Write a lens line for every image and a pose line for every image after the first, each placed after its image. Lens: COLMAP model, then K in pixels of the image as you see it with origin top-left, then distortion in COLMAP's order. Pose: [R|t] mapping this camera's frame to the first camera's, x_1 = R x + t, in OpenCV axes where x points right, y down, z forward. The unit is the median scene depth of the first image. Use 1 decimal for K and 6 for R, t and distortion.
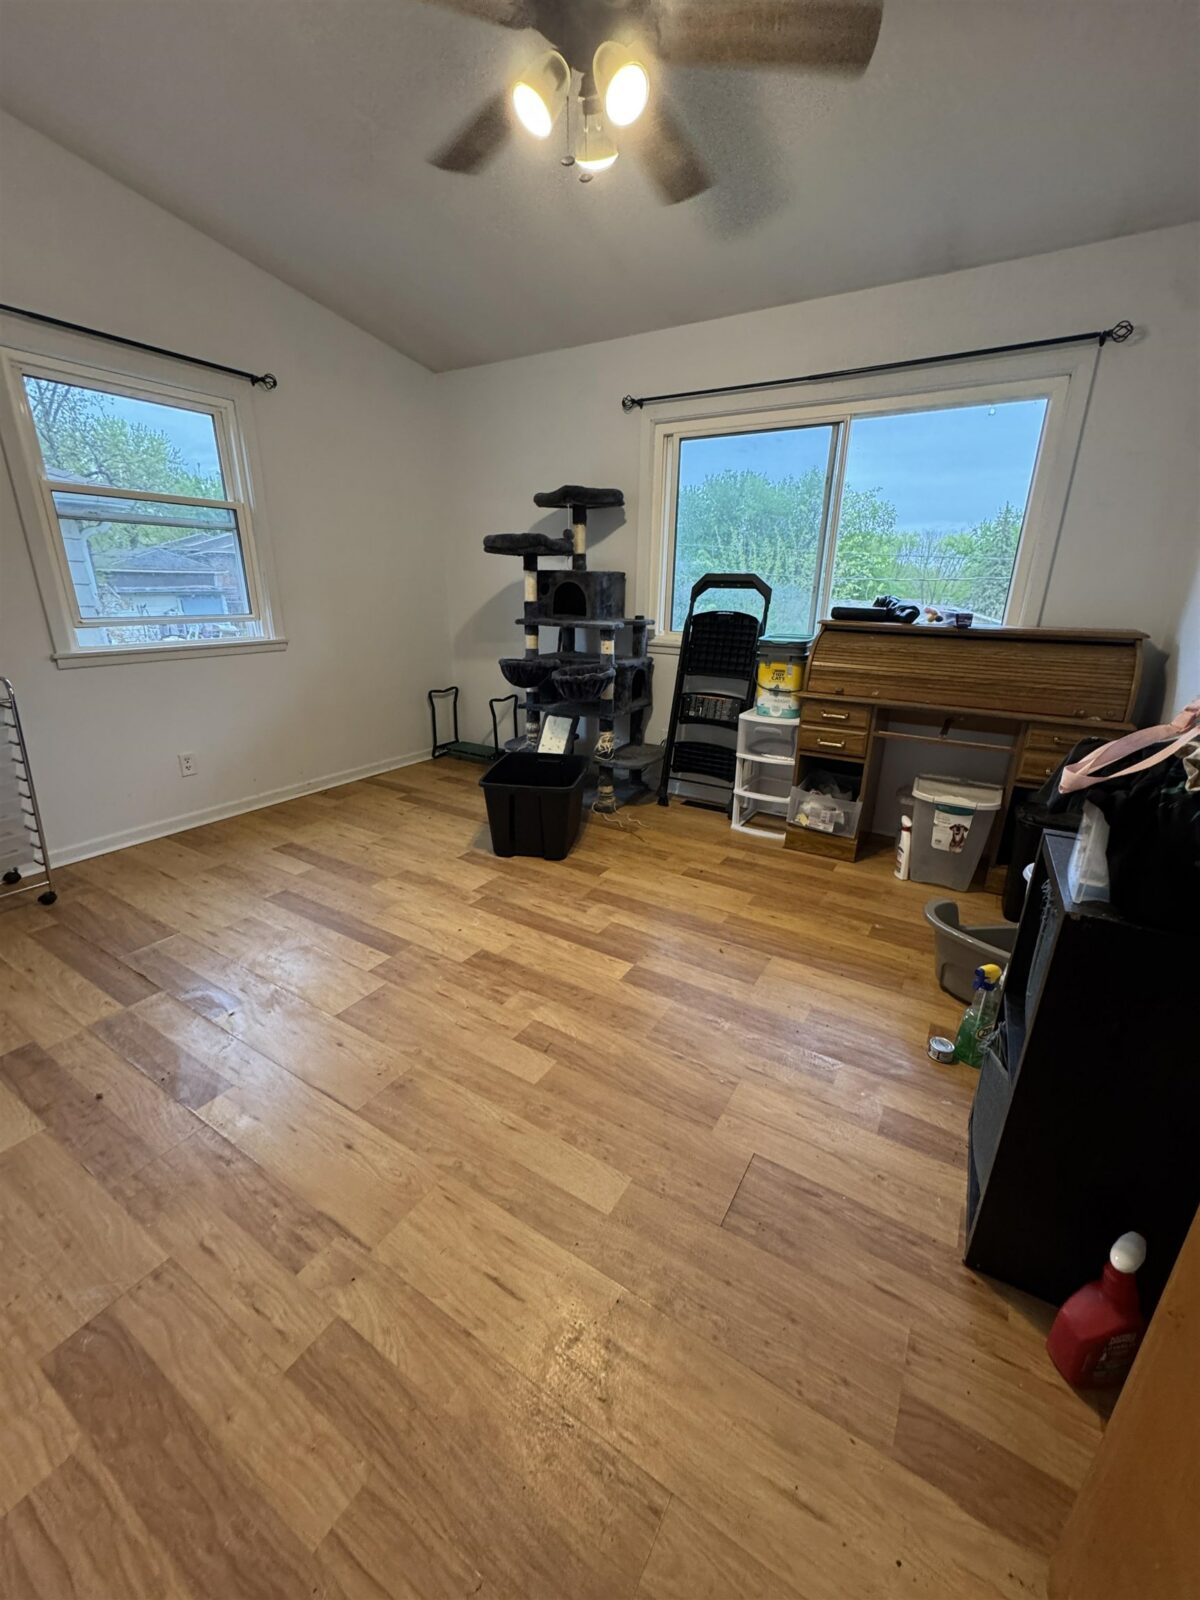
lens RADIAL K [[636.6, 0, 598.0], [0, 636.6, 796.6], [0, 0, 1]] dist [-0.000753, 0.000065]
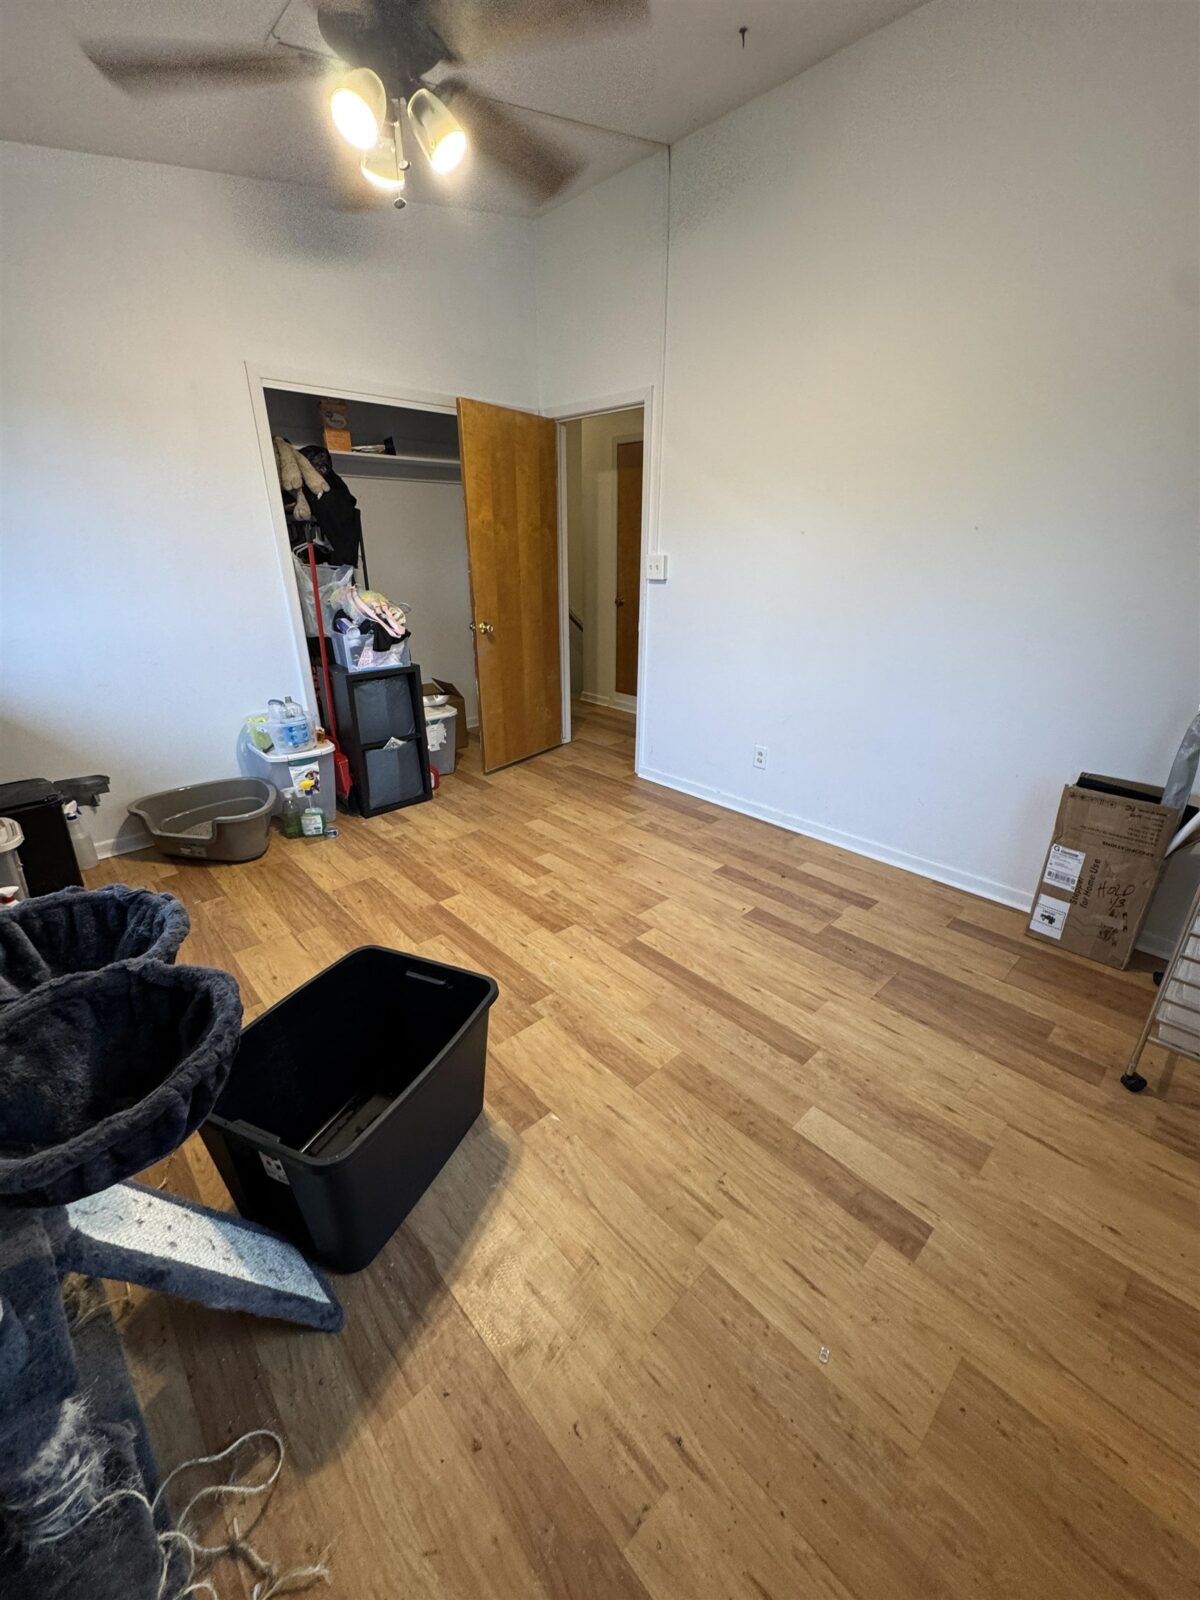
lens RADIAL K [[636.6, 0, 600.5], [0, 636.6, 798.5], [0, 0, 1]] dist [-0.000753, 0.000065]
pose [[-0.964935, -0.114406, 0.236246, -0.496984], [0.066158, 0.764964, 0.640666, -0.632870], [-0.254016, 0.633830, -0.730572, 1.662161]]
